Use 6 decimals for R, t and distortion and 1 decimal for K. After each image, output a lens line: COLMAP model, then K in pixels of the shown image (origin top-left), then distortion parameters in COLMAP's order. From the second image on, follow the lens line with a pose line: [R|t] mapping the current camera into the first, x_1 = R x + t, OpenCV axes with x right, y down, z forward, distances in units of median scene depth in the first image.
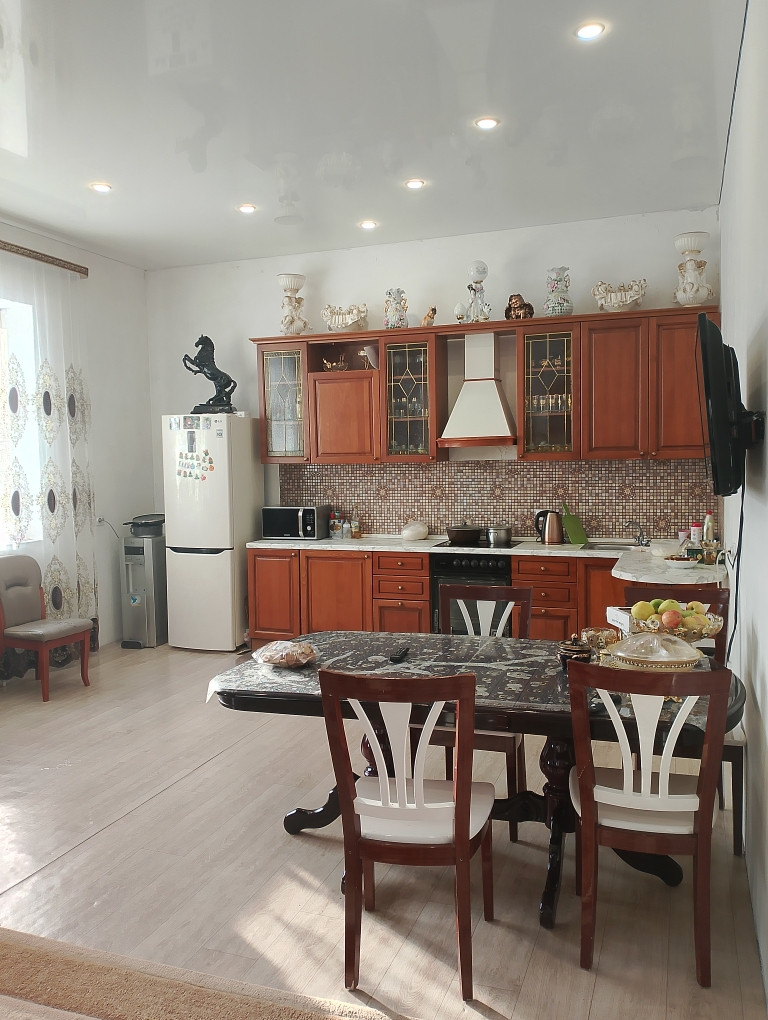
lens RADIAL K [[804.7, 0, 384.0], [0, 804.7, 510.0], [0, 0, 1]] dist [0.100264, -0.198441]
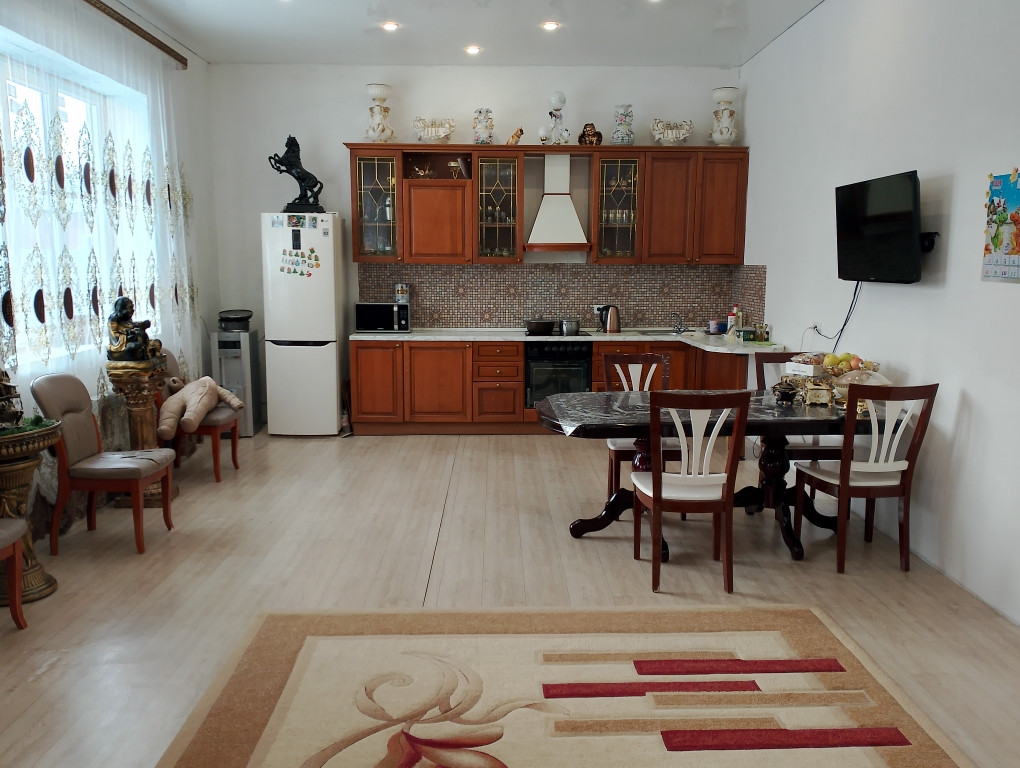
lens RADIAL K [[804.7, 0, 510.0], [0, 804.7, 384.0], [0, 0, 1]] dist [0.100264, -0.198441]
pose [[0.932788, -0.033104, 0.358901, -0.373880], [0.005334, 0.996932, 0.078093, 0.022723], [-0.360386, -0.070930, 0.930103, -0.096602]]
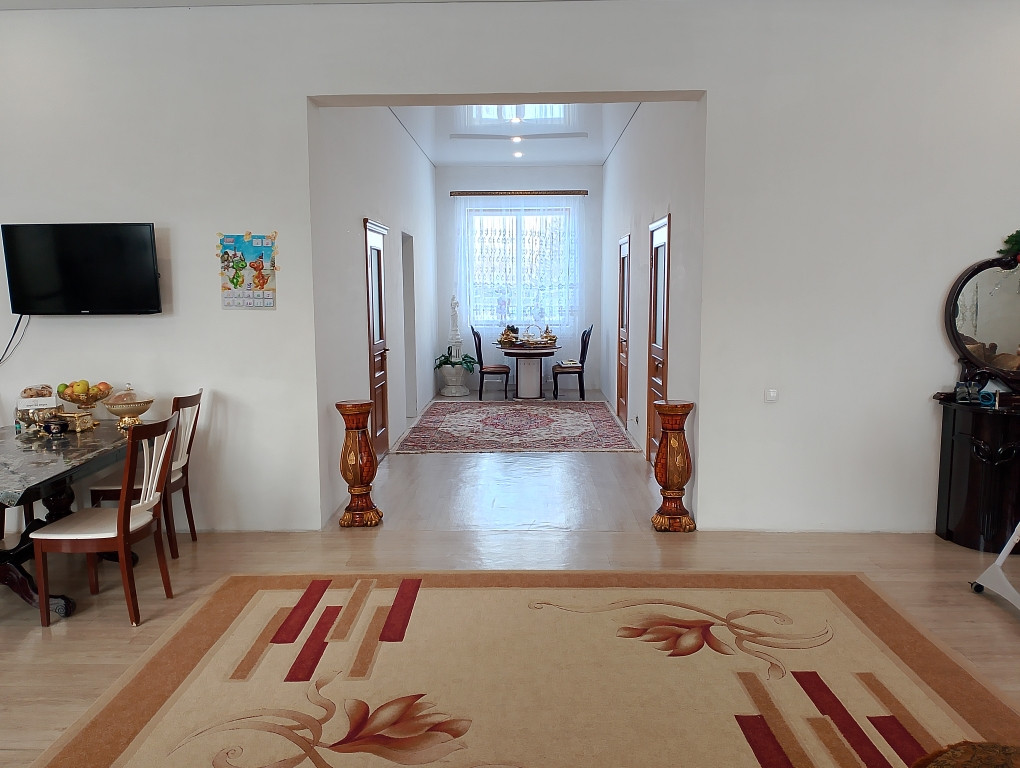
lens RADIAL K [[804.7, 0, 510.0], [0, 804.7, 384.0], [0, 0, 1]] dist [0.100264, -0.198441]
pose [[-0.312239, -0.096198, 0.945120, -0.715585], [0.071086, 0.989705, 0.124221, -0.011495], [-0.947340, 0.105971, -0.302186, 0.322796]]
